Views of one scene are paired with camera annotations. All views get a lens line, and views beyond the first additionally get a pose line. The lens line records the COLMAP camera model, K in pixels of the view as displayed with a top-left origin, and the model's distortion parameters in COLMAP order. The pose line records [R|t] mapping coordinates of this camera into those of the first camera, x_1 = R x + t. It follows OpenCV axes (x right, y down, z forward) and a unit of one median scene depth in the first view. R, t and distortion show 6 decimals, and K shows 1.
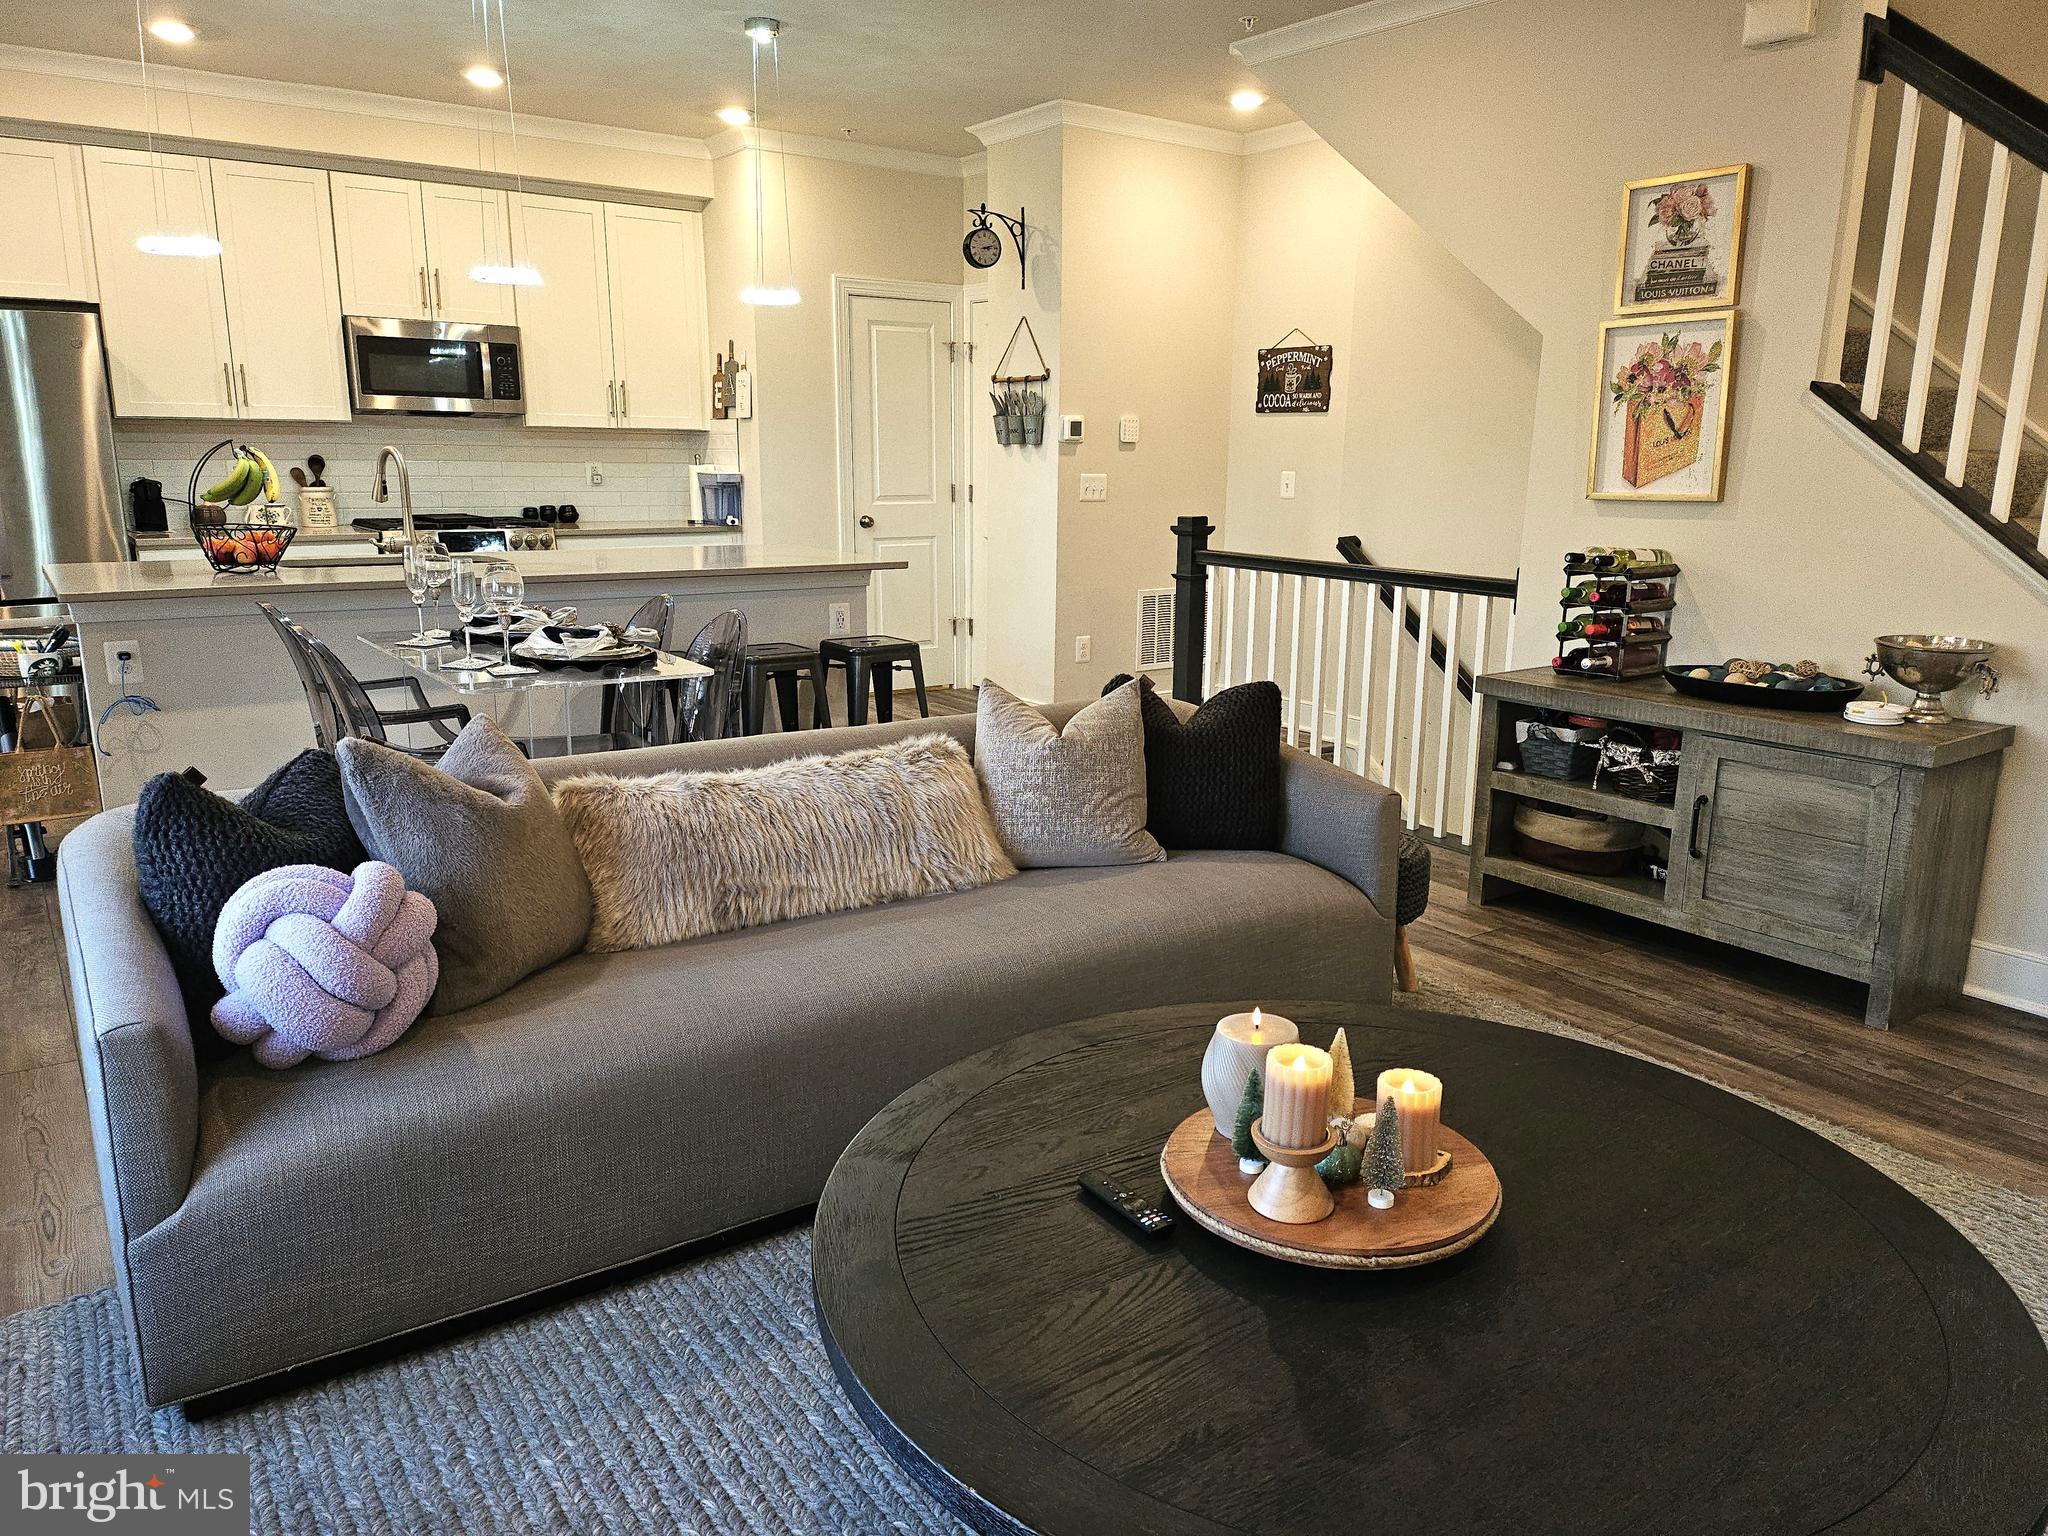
lens RADIAL K [[1448.0, 0, 1027.8], [0, 1448.0, 773.1], [0, 0, 1]] dist [0.046970, -0.062086]
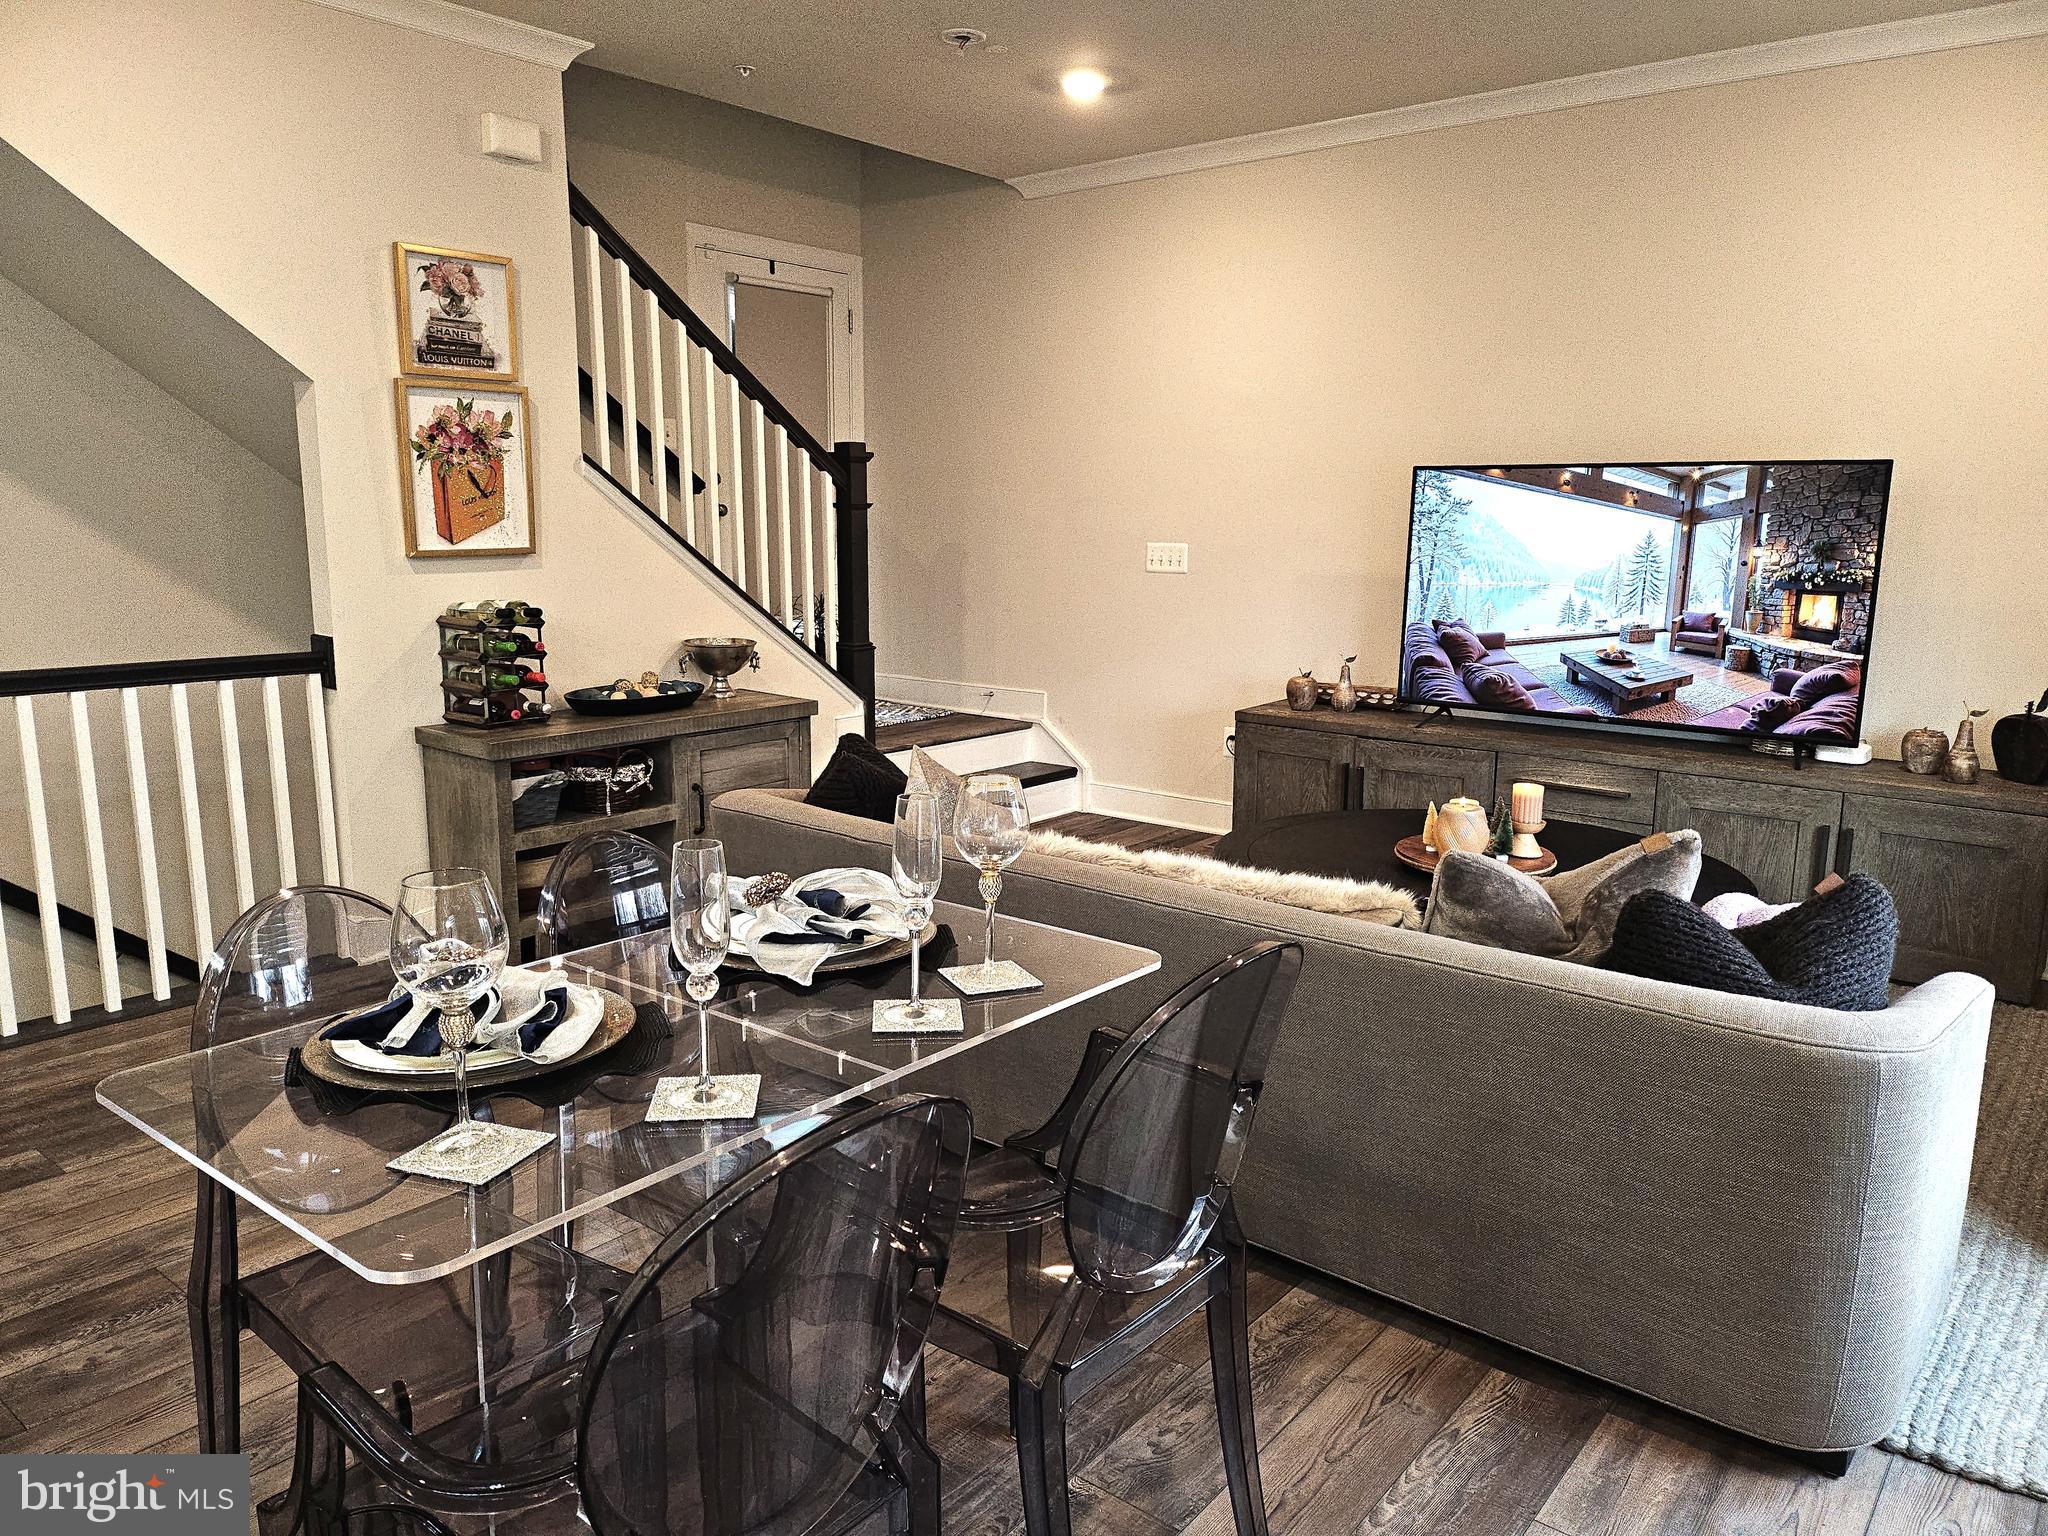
lens RADIAL K [[1448.0, 0, 1009.3], [0, 1448.0, 755.0], [0, 0, 1]] dist [0.046970, -0.062086]
pose [[-0.265544, -0.176427, 0.947819, -0.578458], [0.195904, 0.952729, 0.232226, -0.180760], [-0.943985, 0.247348, -0.218428, 0.746208]]
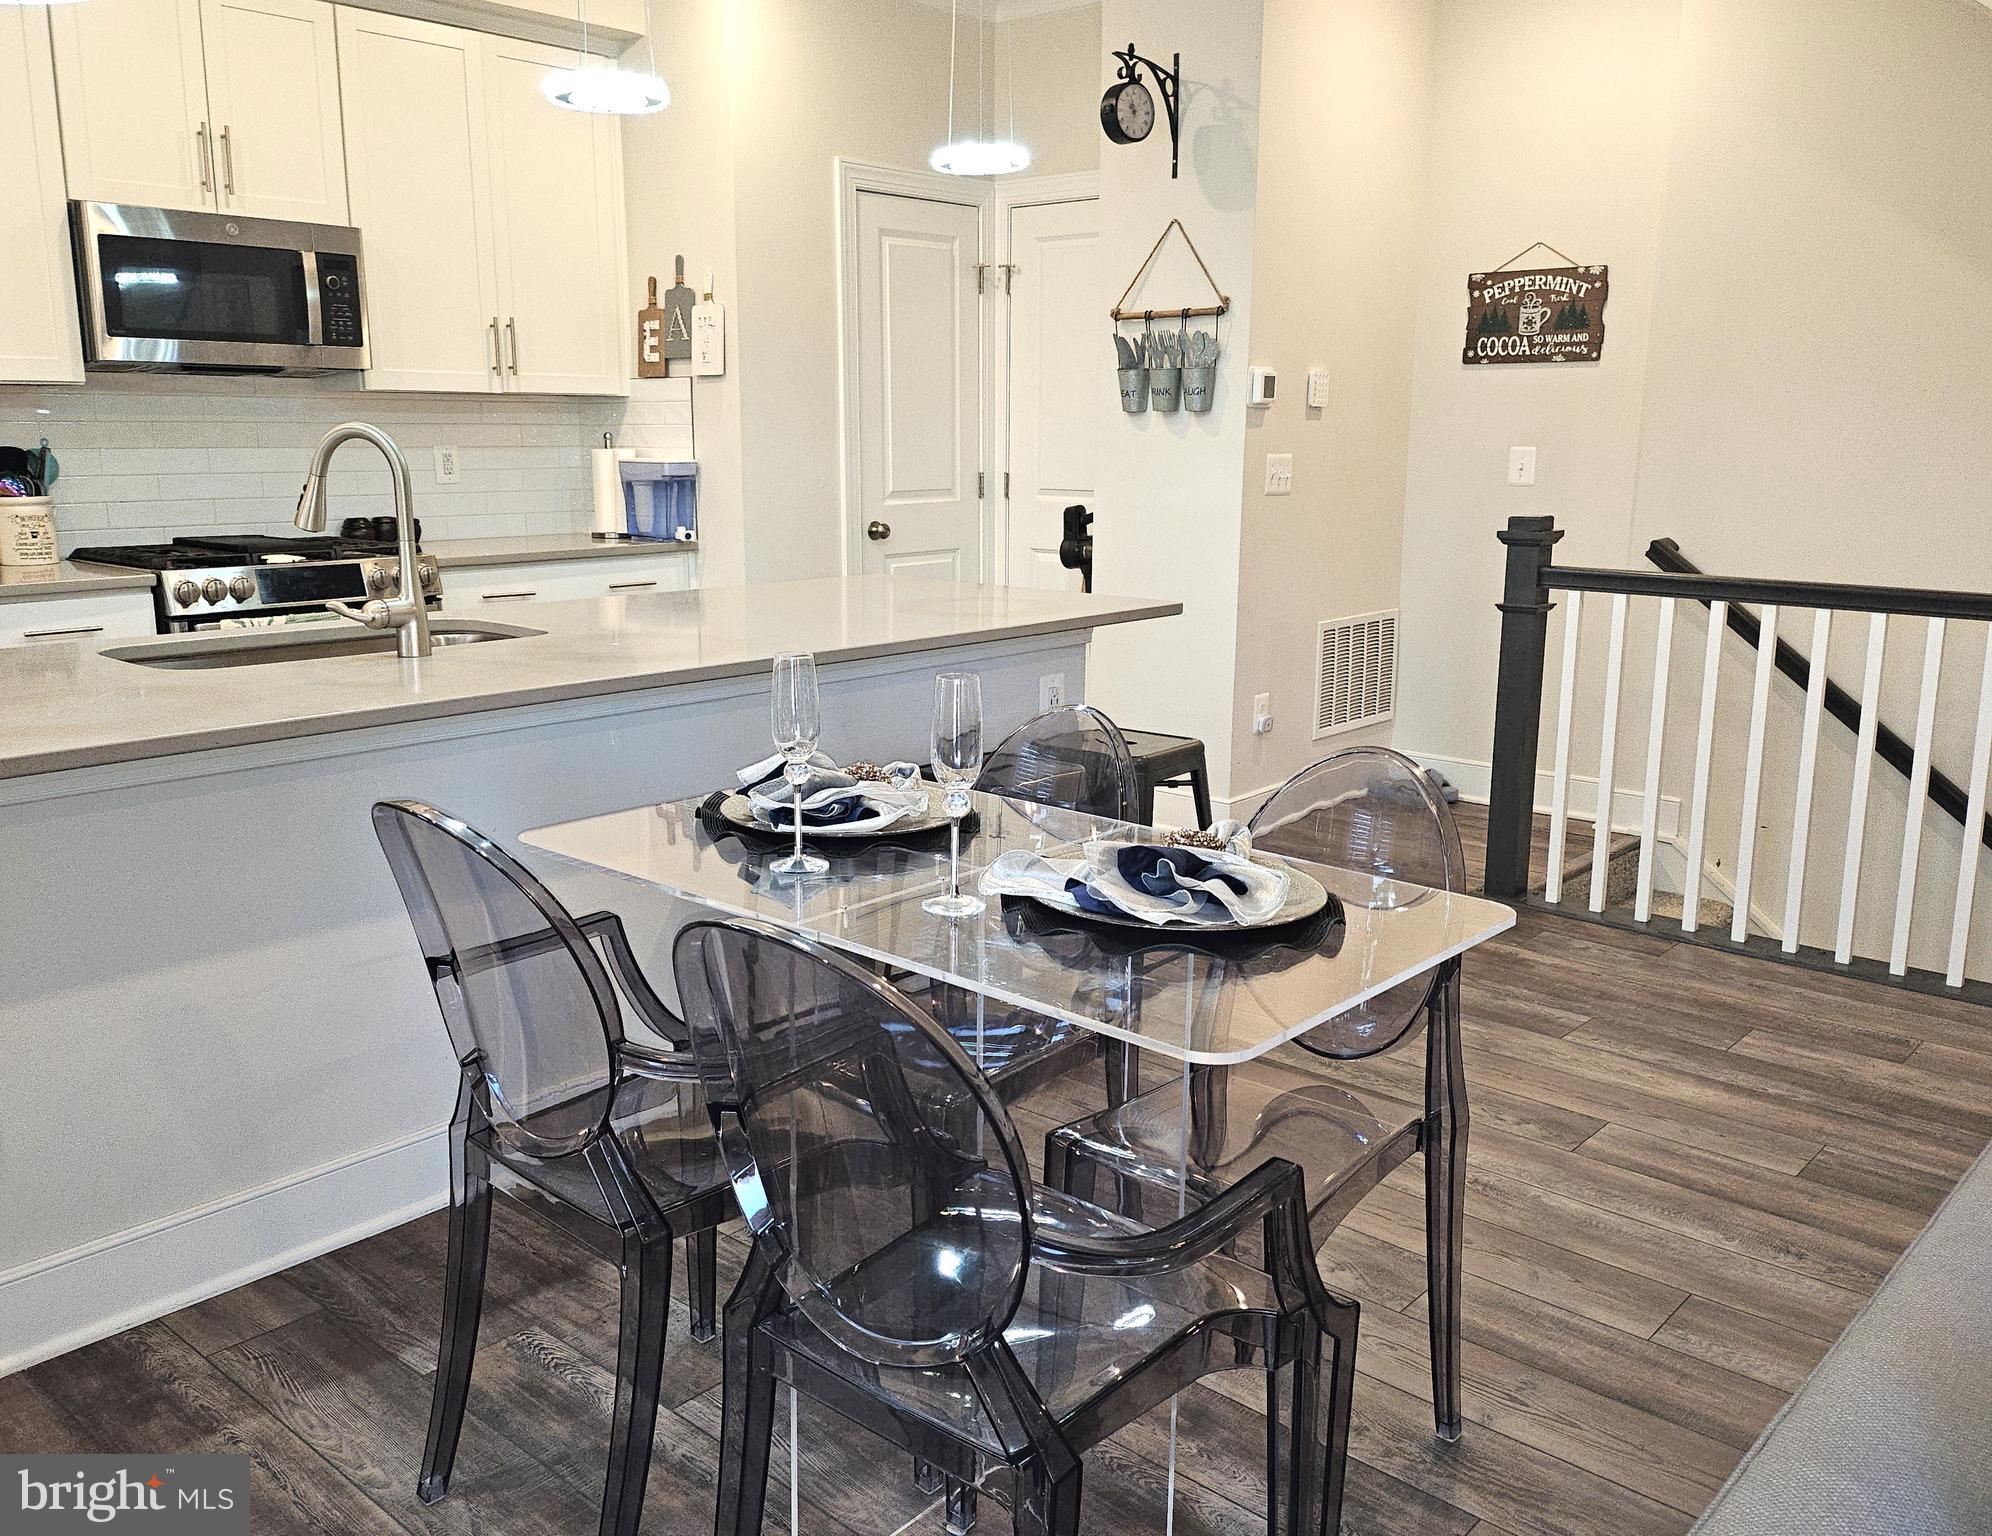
lens RADIAL K [[1655.0, 0, 985.4], [0, 1655.0, 769.1], [0, 0, 1]] dist [0.030635, -0.024459]
pose [[0.978215, -0.052041, 0.200965, -0.254403], [0.054813, 0.998463, -0.008246, -0.062633], [-0.200227, 0.019082, 0.979564, 0.282220]]
